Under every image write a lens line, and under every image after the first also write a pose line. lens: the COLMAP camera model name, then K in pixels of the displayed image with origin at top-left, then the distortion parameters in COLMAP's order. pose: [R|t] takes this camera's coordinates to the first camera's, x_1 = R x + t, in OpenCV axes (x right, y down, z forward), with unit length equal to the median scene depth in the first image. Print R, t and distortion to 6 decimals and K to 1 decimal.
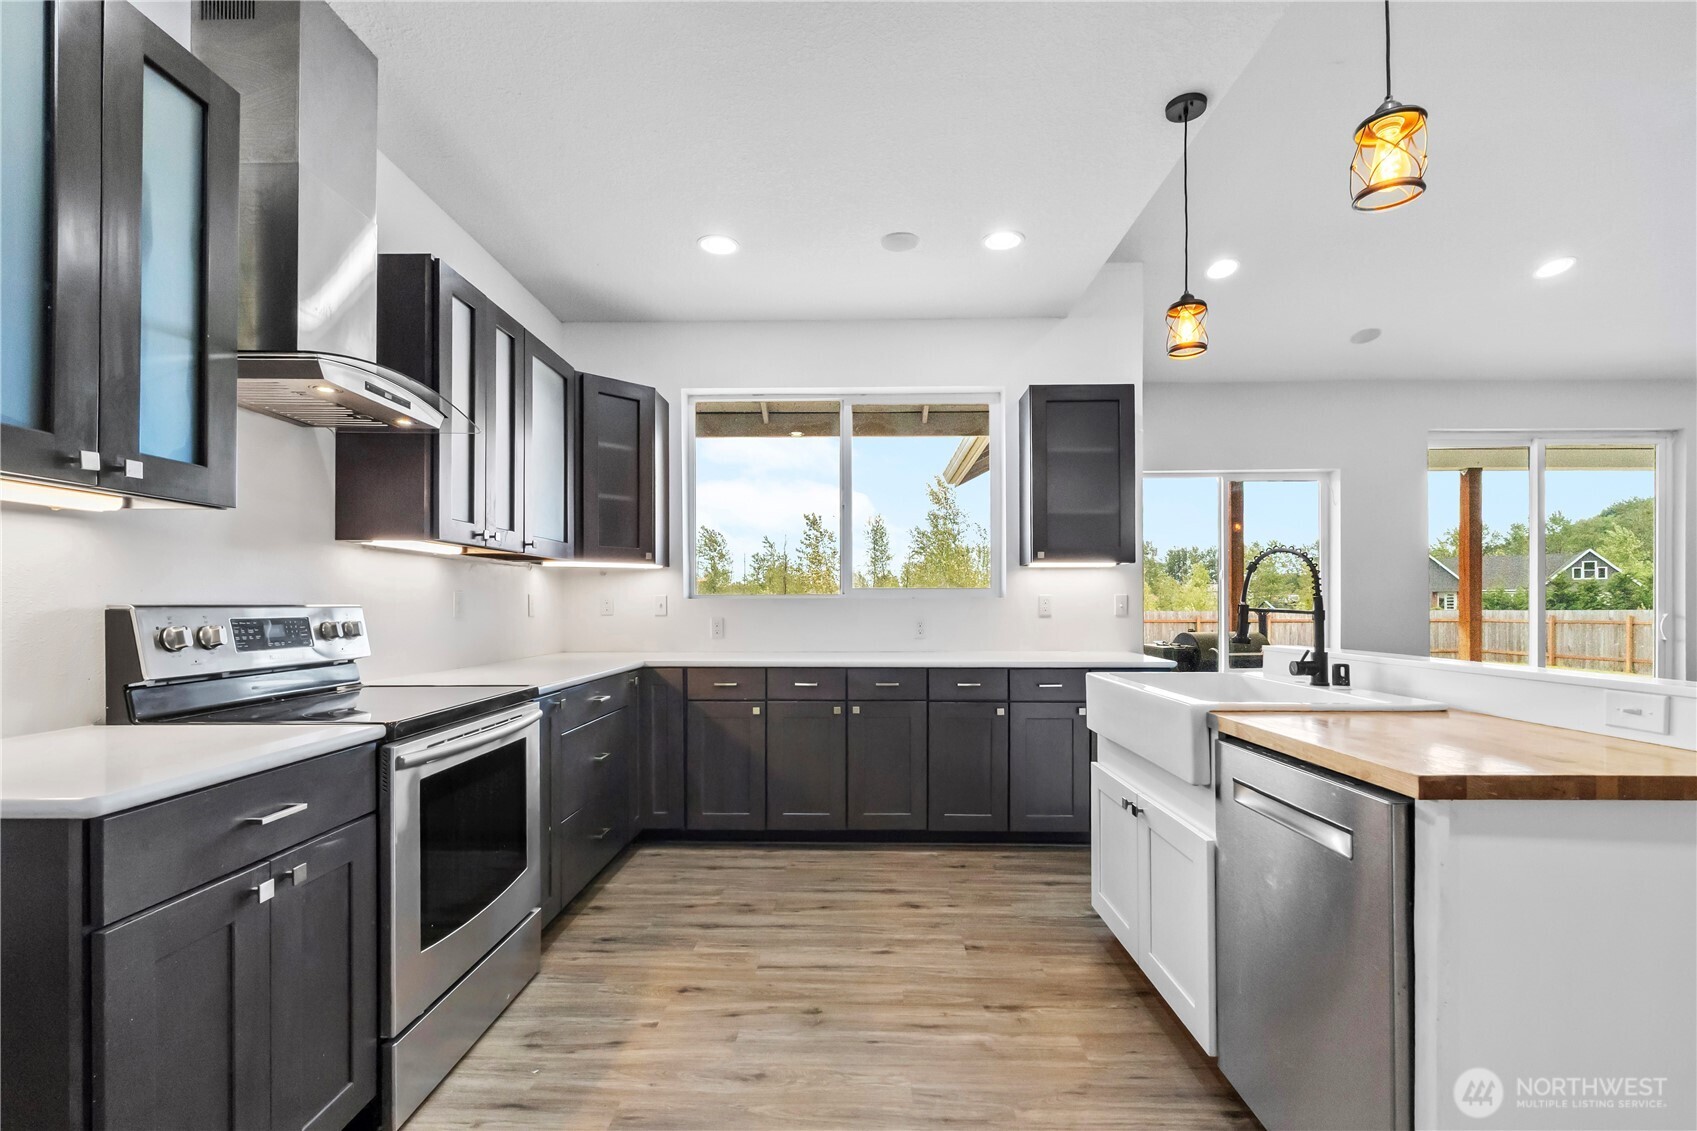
lens RADIAL K [[762.9, 0, 845.9], [0, 762.9, 601.0], [0, 0, 1]] dist [-0.002921, -0.000789]
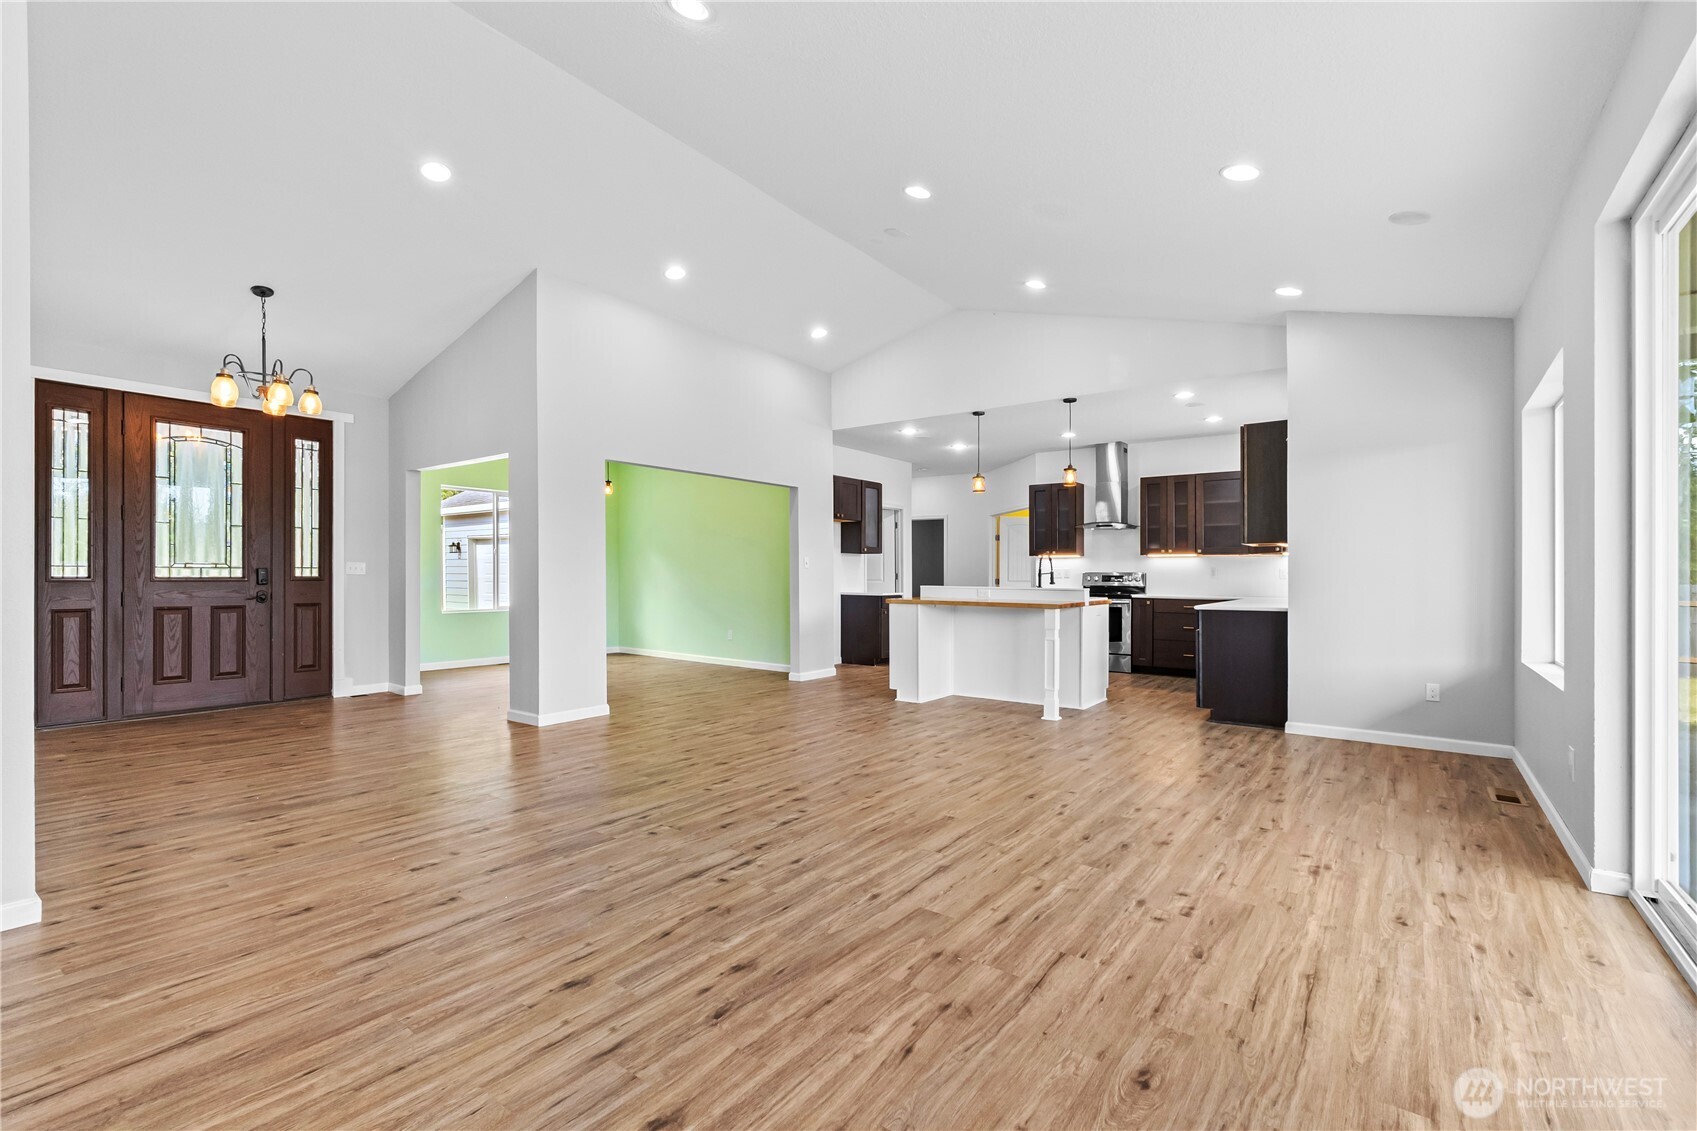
lens RADIAL K [[741.7, 0, 845.1], [0, 741.7, 564.6], [0, 0, 1]] dist [0.015343, 0.000015]
pose [[-0.581443, -0.011272, -0.813509, 2.551881], [-0.001892, 0.999920, -0.012502, 0.012034], [0.813585, -0.005730, -0.581418, 1.527814]]
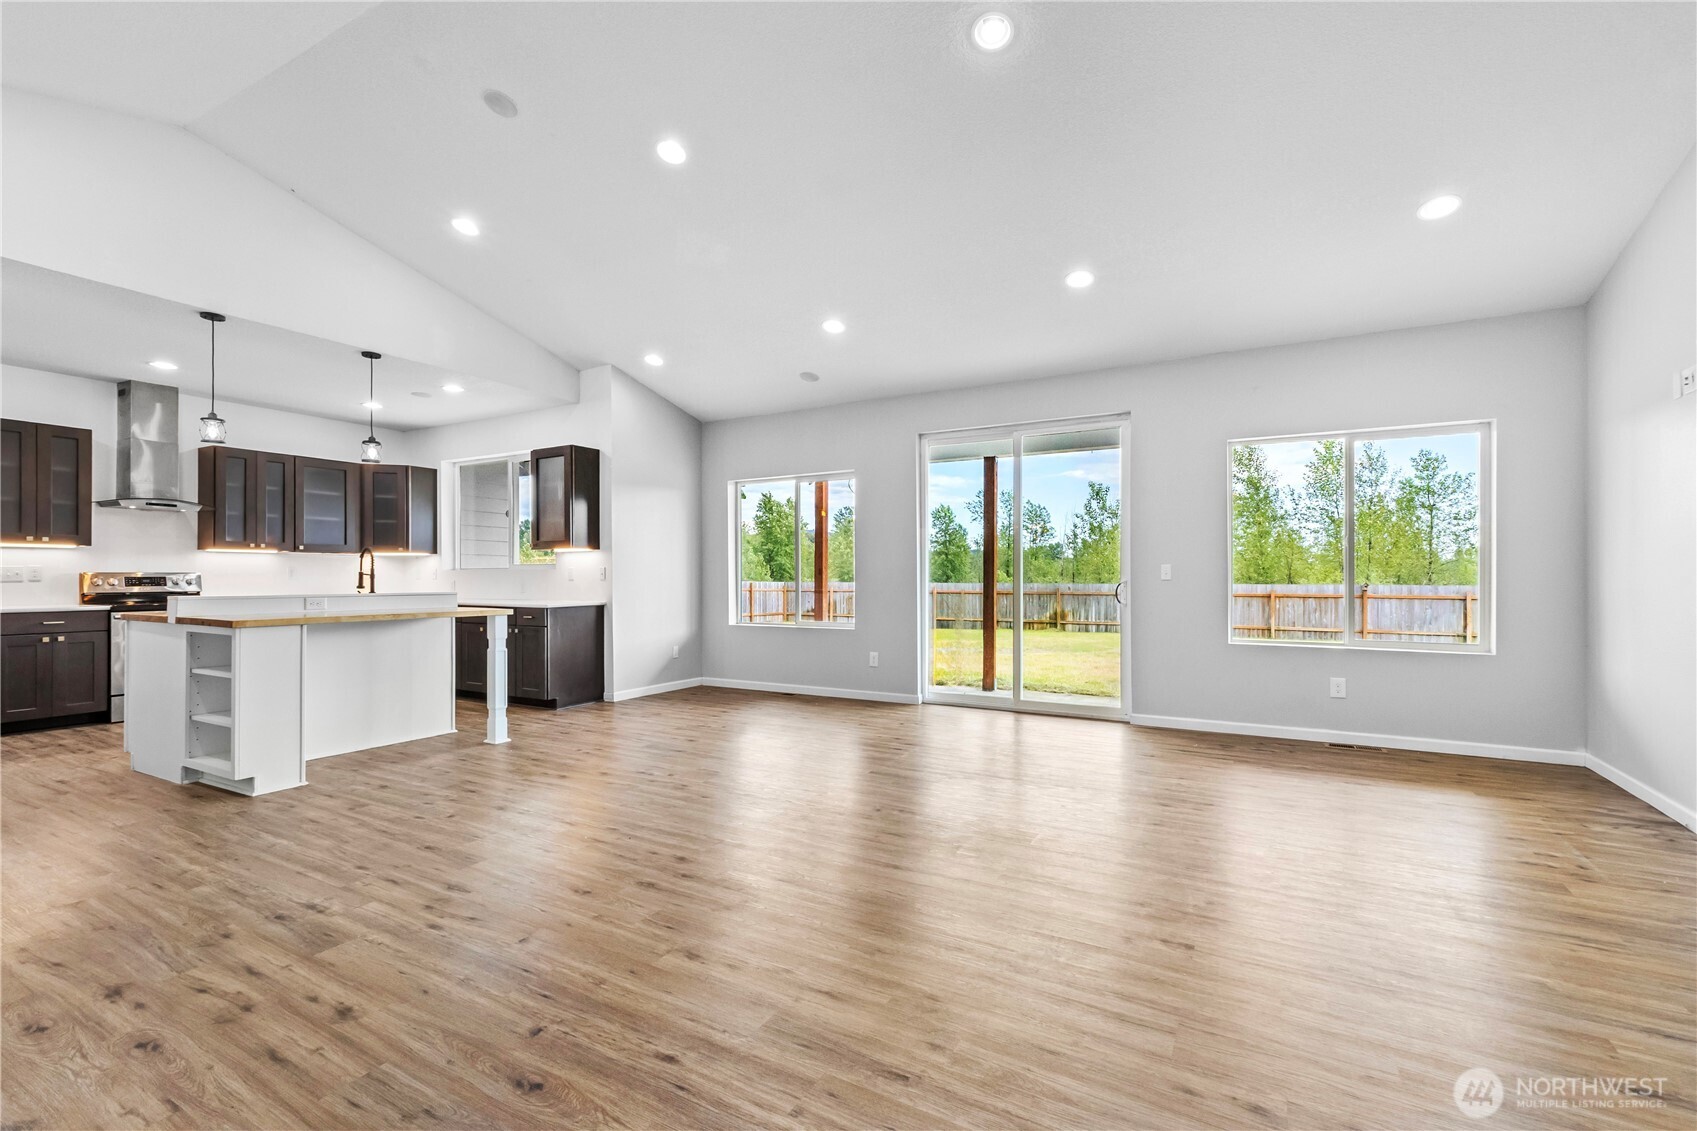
lens RADIAL K [[748.0, 0, 840.4], [0, 748.0, 575.5], [0, 0, 1]] dist [0.012671, -0.000532]
pose [[0.878114, -0.000413, -0.478452, 2.162162], [0.000960, 0.999999, 0.000898, 0.011480], [0.478451, -0.001248, 0.878113, -0.242564]]
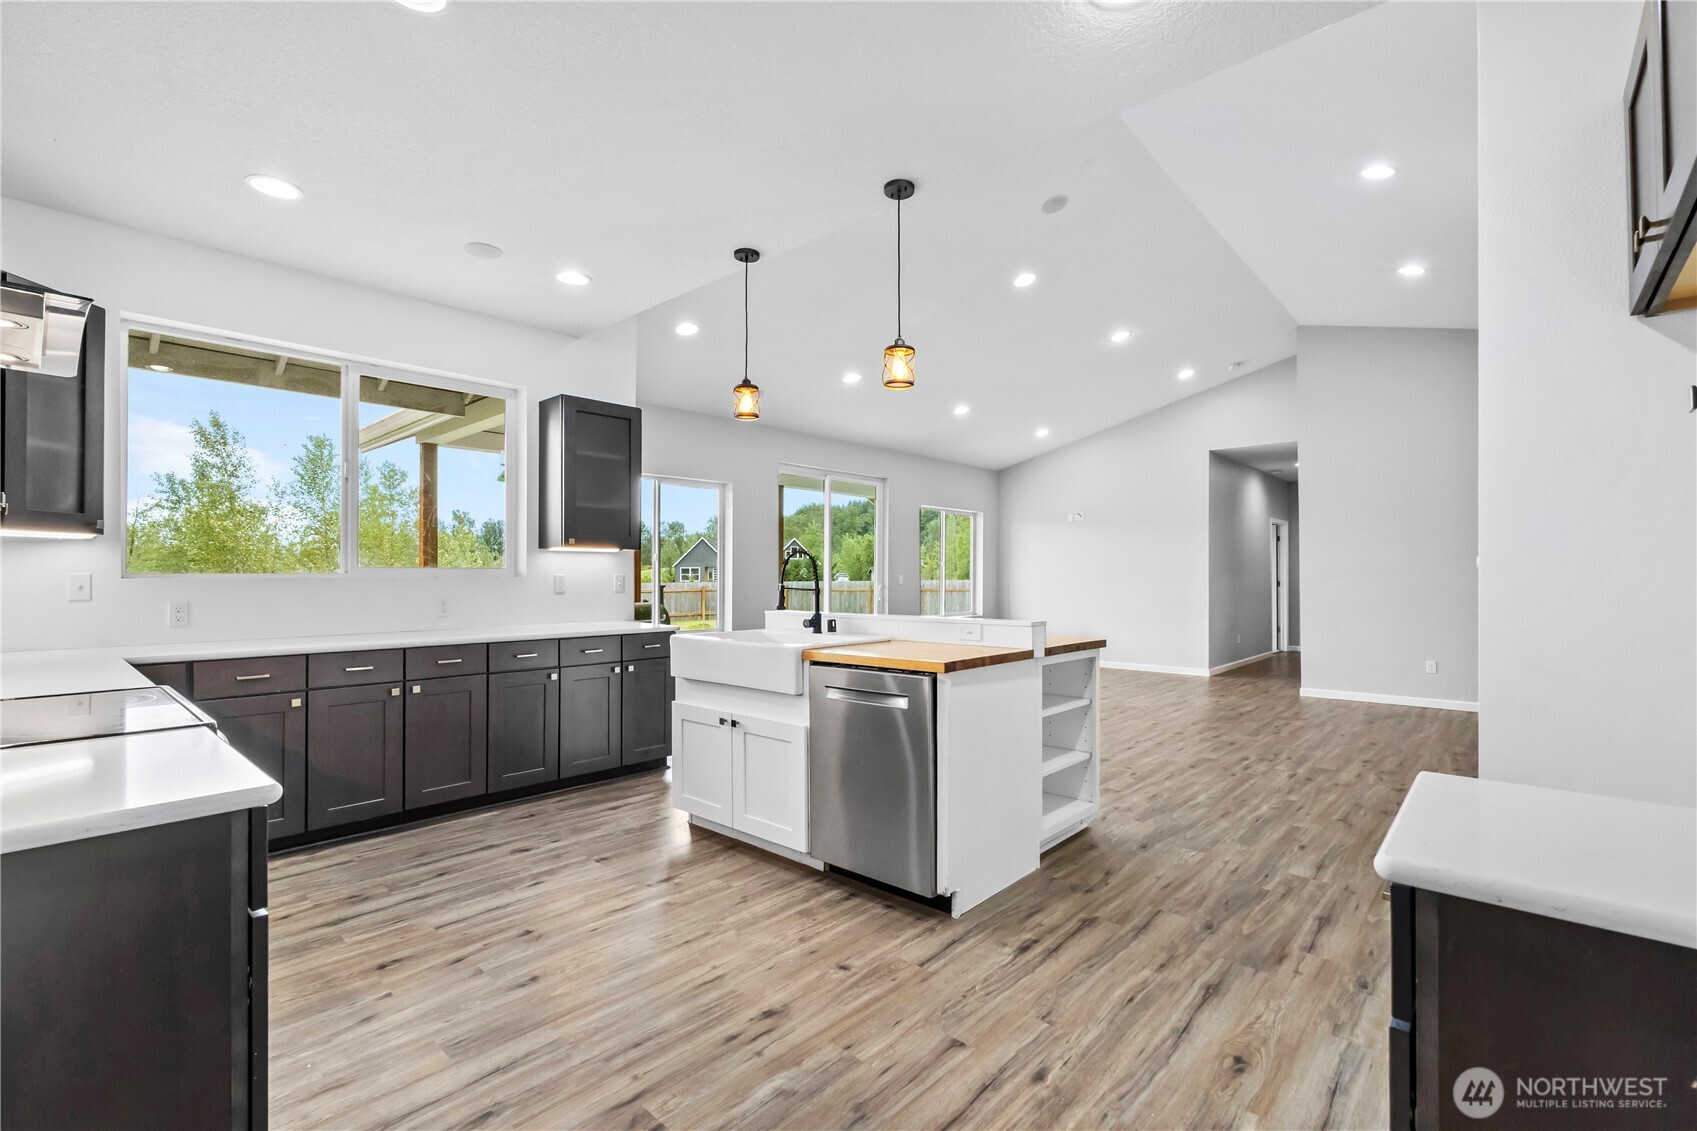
lens RADIAL K [[753.0, 0, 852.2], [0, 753.0, 569.5], [0, 0, 1]] dist [-0.002391, -0.000187]
pose [[0.652969, 0.007901, 0.757344, -0.423014], [-0.004149, 0.999968, -0.006854, -0.013091], [-0.757374, 0.001333, 0.652980, -0.101354]]
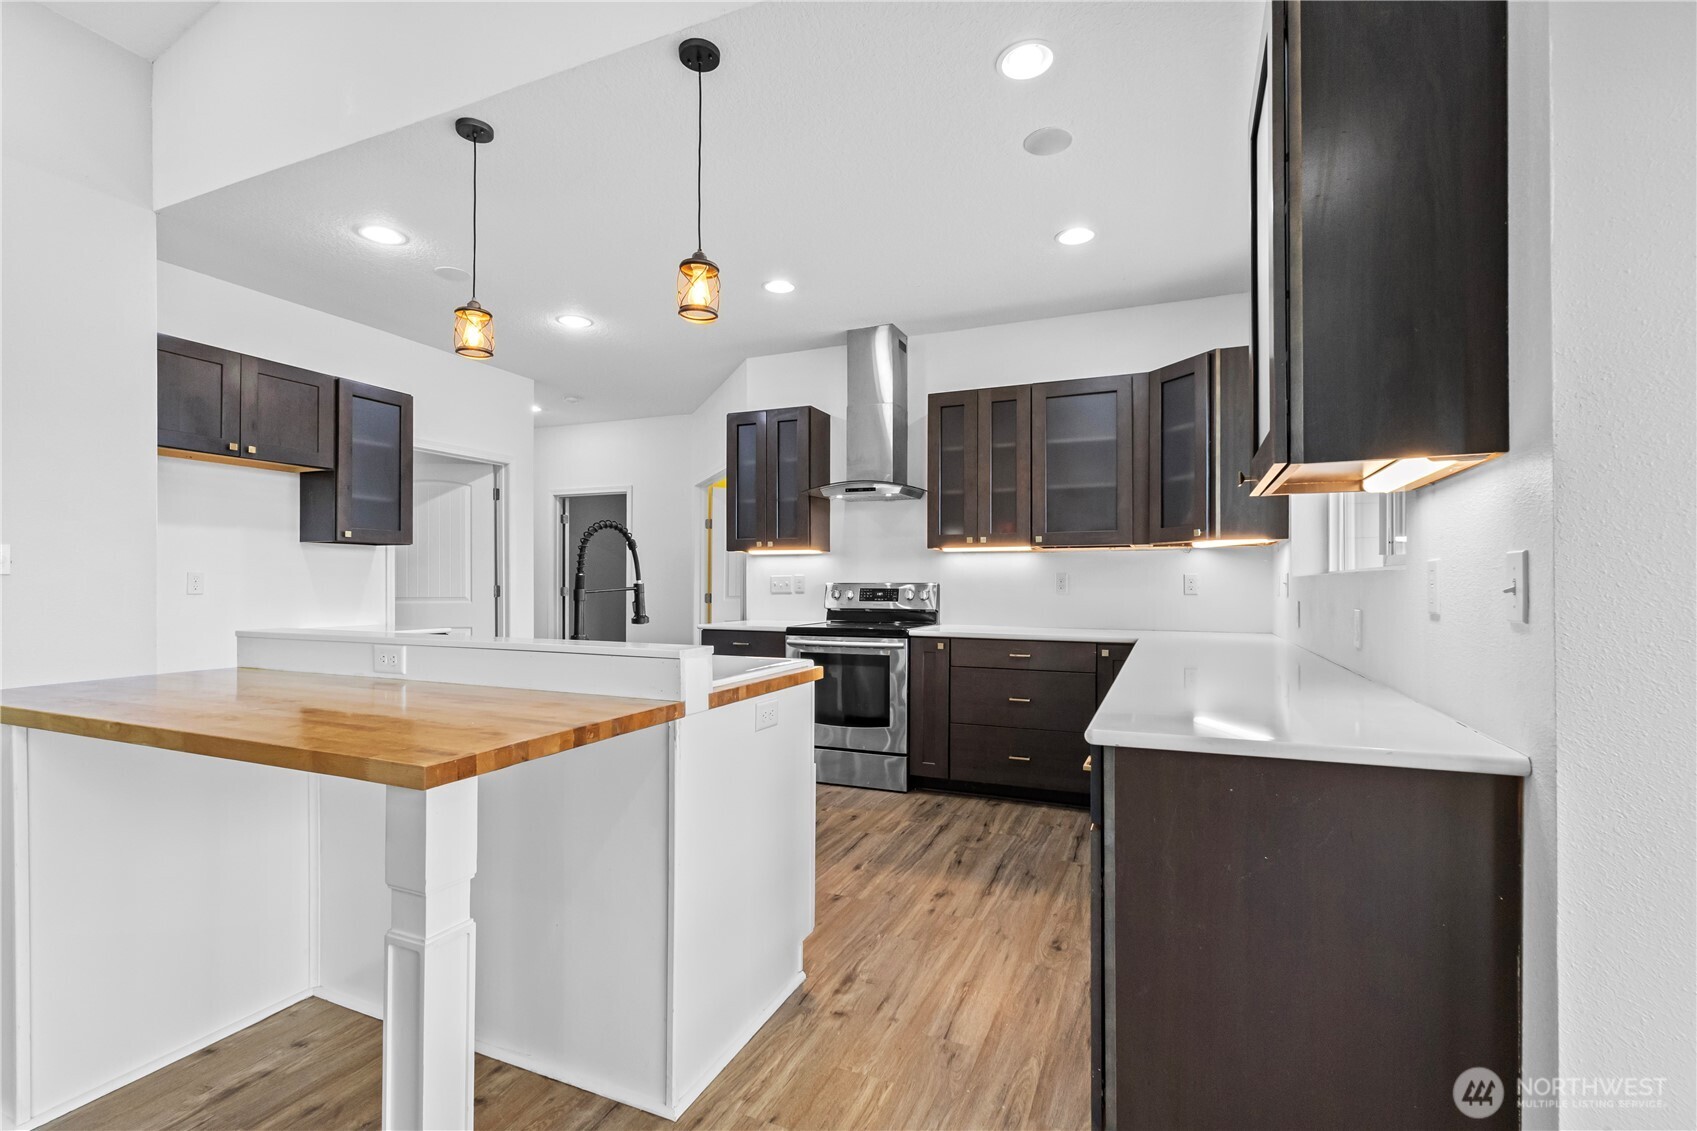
lens RADIAL K [[751.0, 0, 849.9], [0, 751.0, 581.1], [0, 0, 1]] dist [-0.001864, 0.000079]
pose [[-0.371675, -0.001292, -0.928362, 0.968941], [0.002472, 0.999994, -0.002381, 0.003255], [0.928360, -0.003180, -0.371670, 1.187285]]
